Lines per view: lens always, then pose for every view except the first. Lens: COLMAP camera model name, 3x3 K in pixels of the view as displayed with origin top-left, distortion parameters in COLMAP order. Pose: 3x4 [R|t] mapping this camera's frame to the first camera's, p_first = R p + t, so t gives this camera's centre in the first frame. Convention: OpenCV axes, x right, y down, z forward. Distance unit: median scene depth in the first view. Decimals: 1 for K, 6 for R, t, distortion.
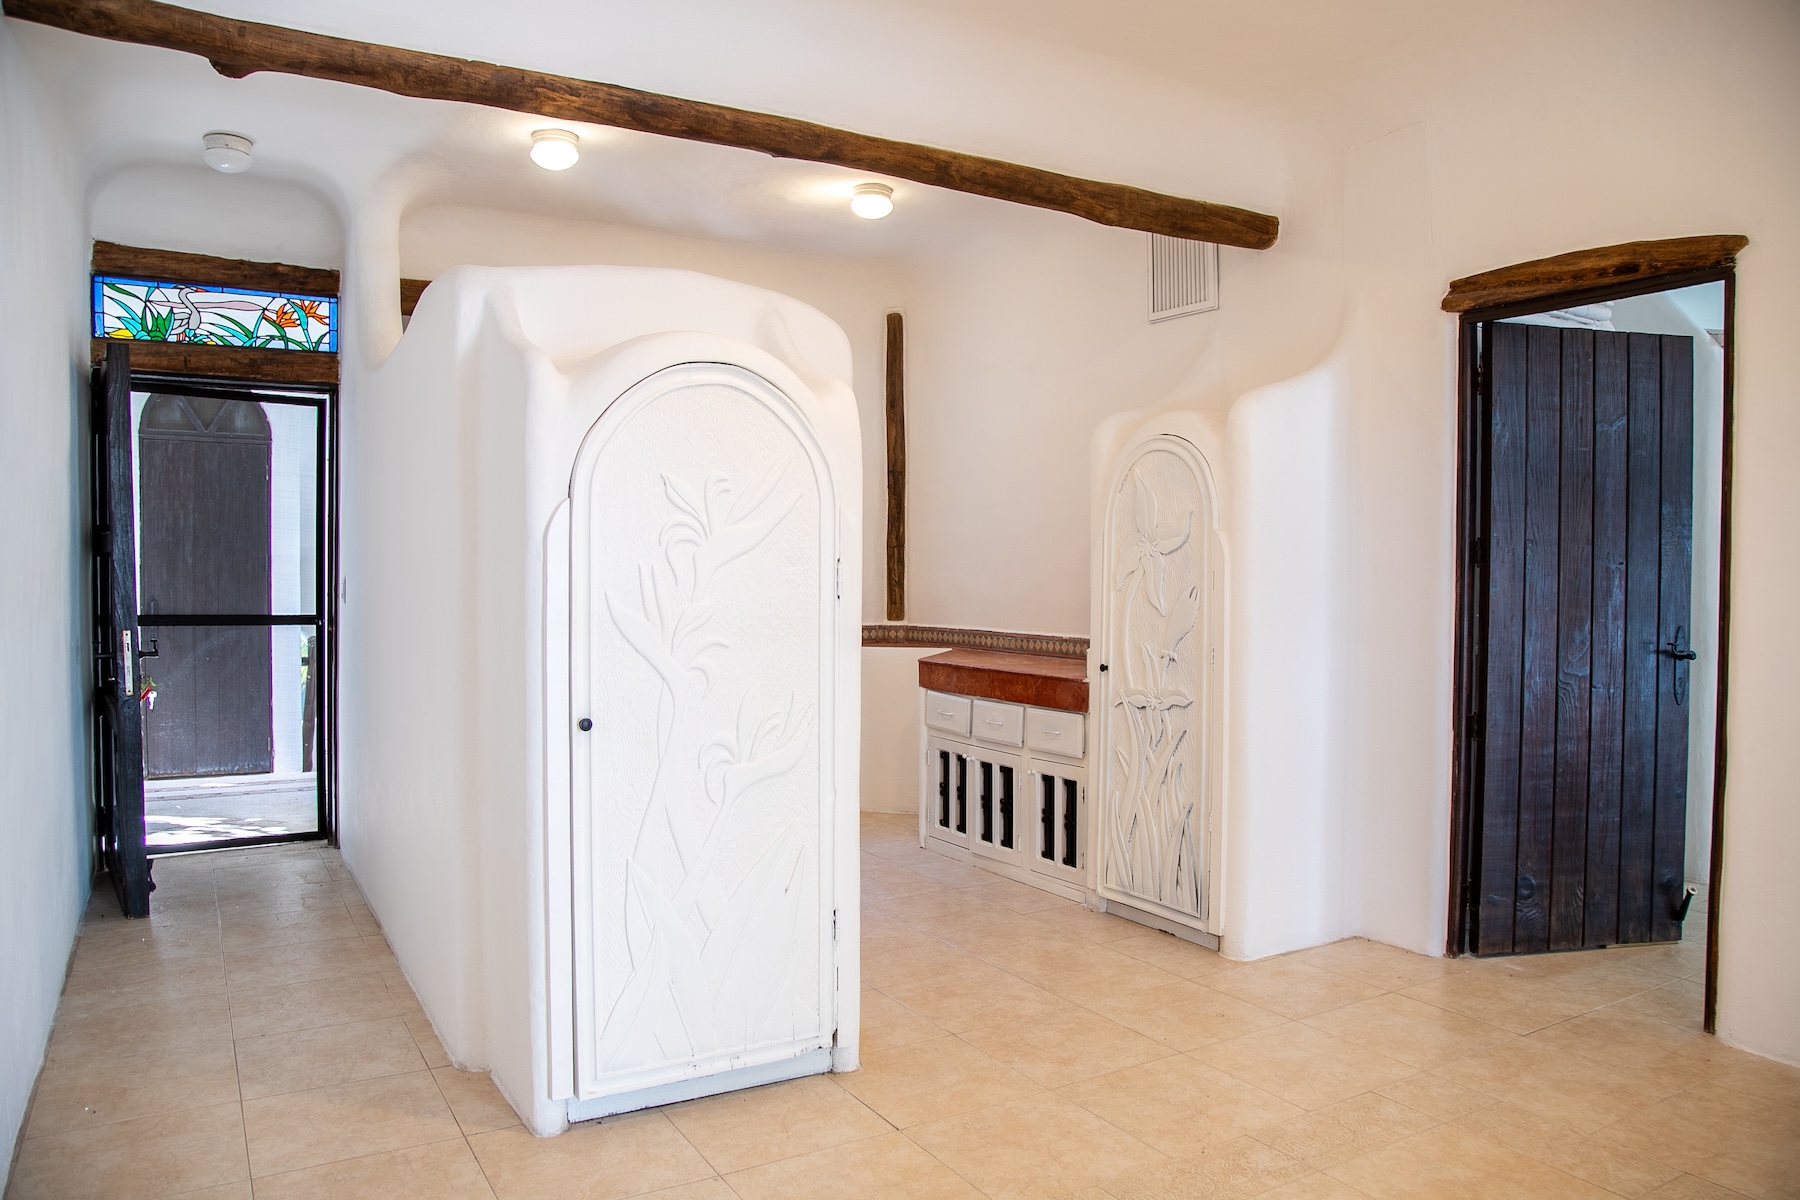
lens RADIAL K [[1237.8, 0, 894.6], [0, 1237.8, 607.6], [0, 0, 1]] dist [-0.096288, 0.024944]
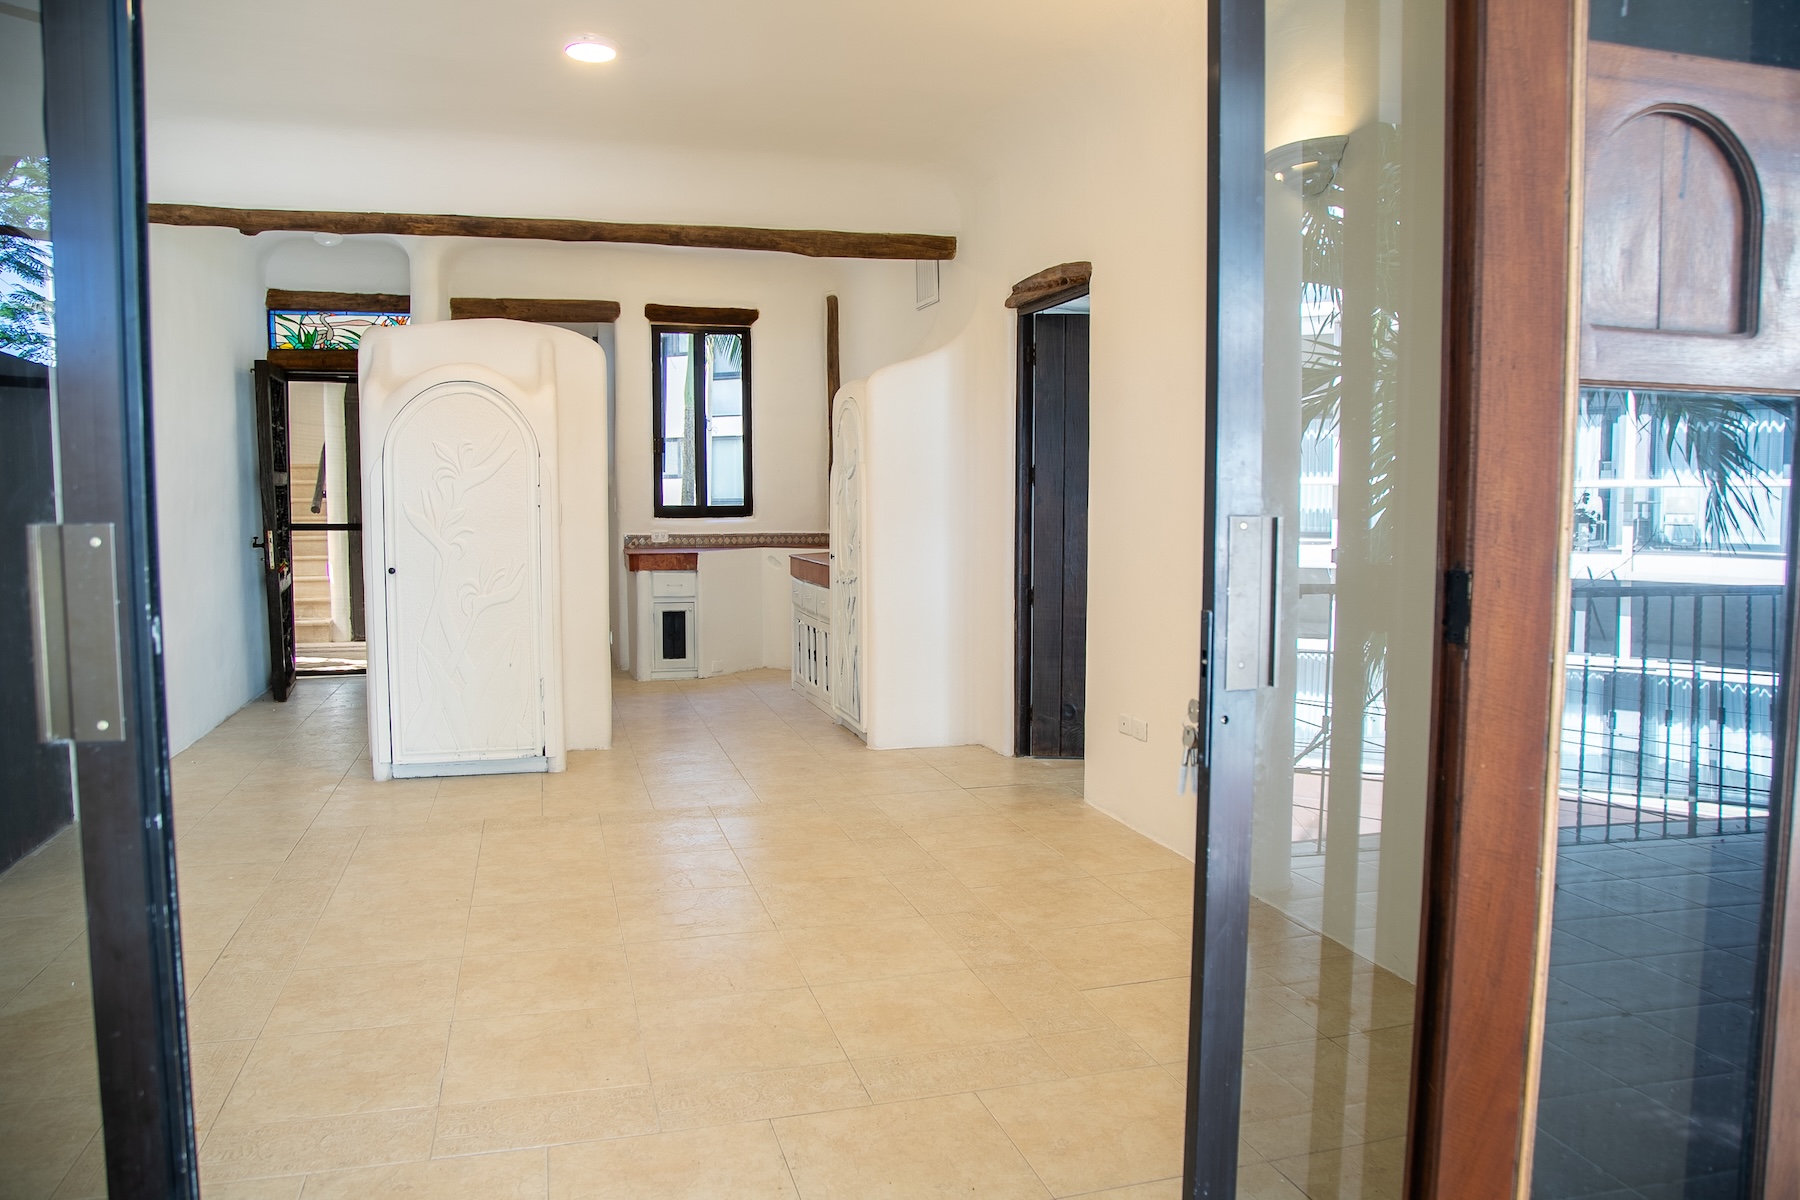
lens RADIAL K [[1237.8, 0, 885.3], [0, 1237.8, 603.8], [0, 0, 1]] dist [-0.096288, 0.024944]
pose [[0.965001, 0.019667, -0.261509, 0.546568], [-0.004391, 0.998256, 0.058871, 0.015806], [0.262211, -0.055662, 0.963404, -0.361440]]
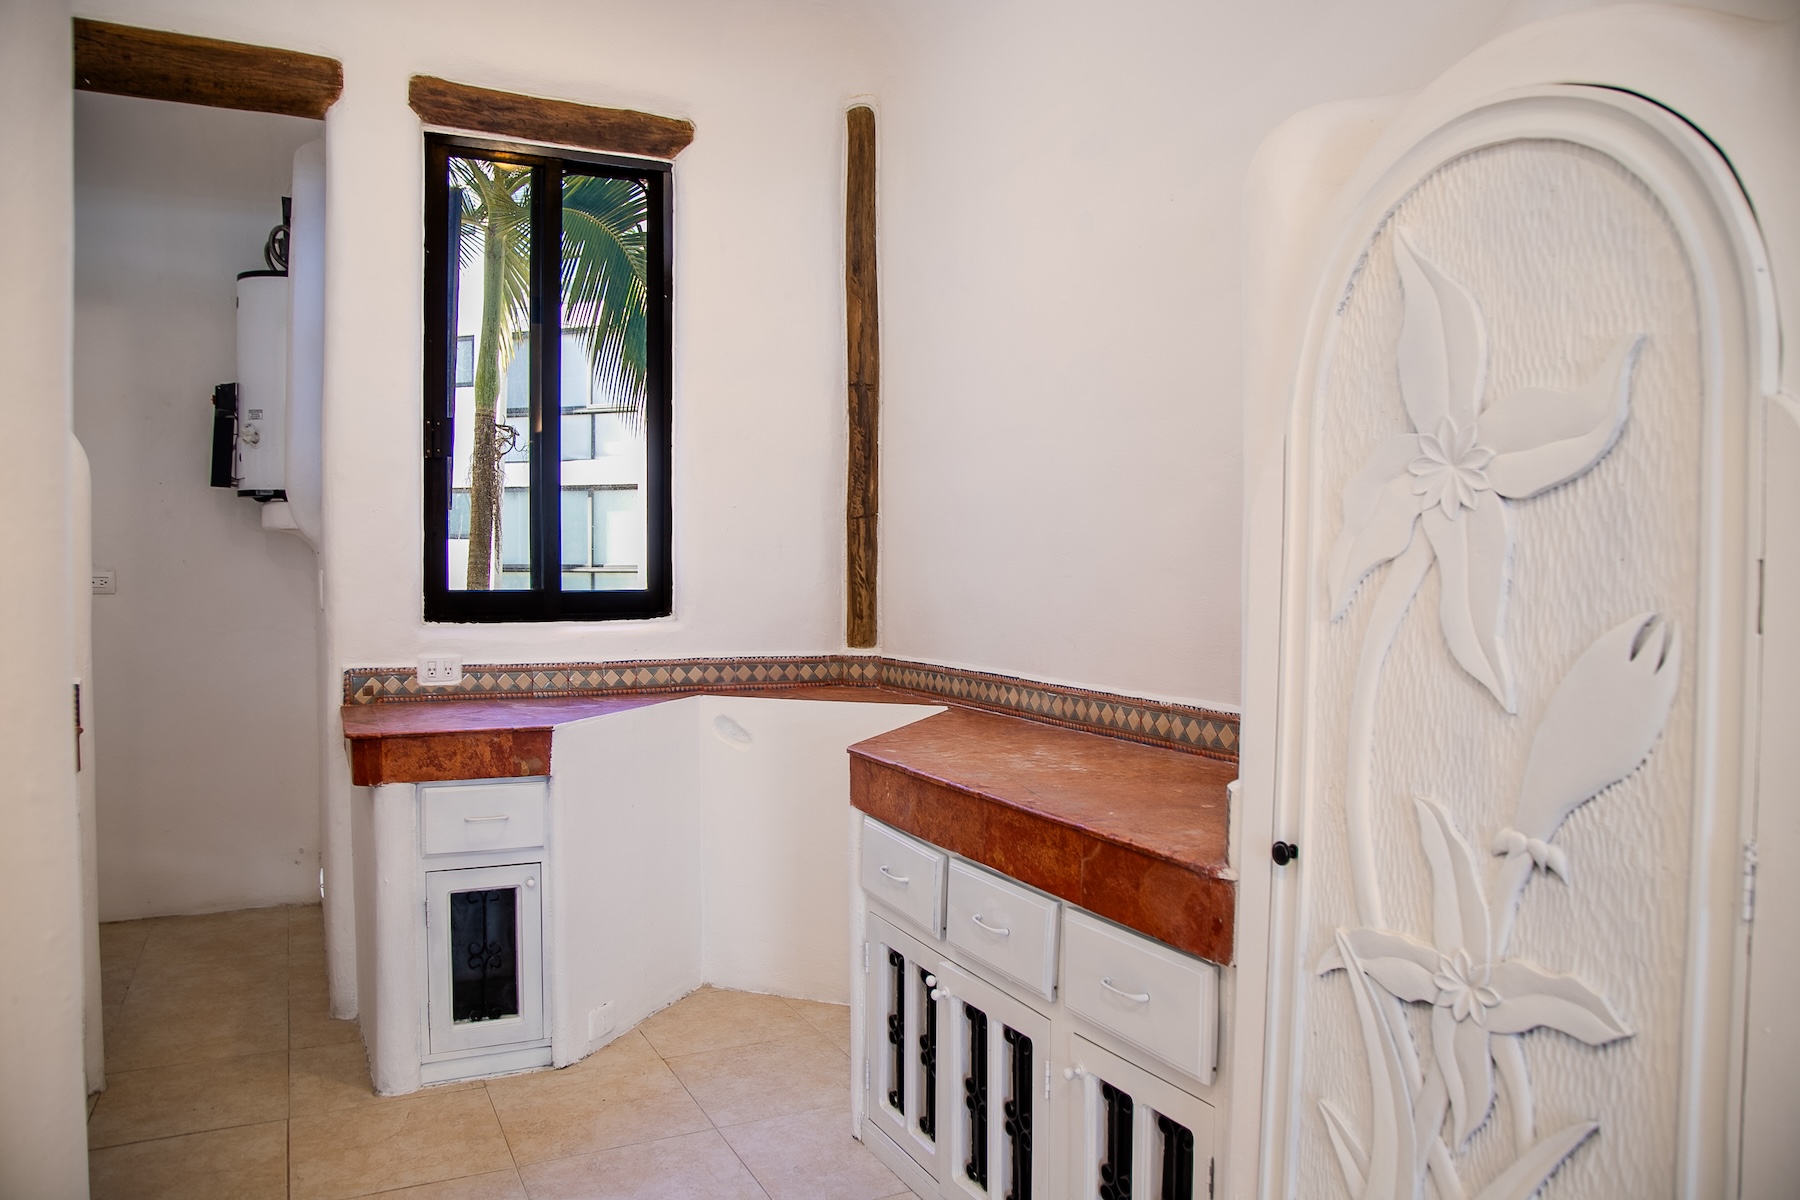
lens RADIAL K [[1237.8, 0, 895.3], [0, 1237.8, 602.6], [0, 0, 1]] dist [-0.096288, 0.024944]
pose [[0.997207, 0.005074, -0.074521, 0.079575], [-0.004822, 0.999982, 0.003564, -0.016463], [0.074537, -0.003194, 0.997213, 0.591759]]
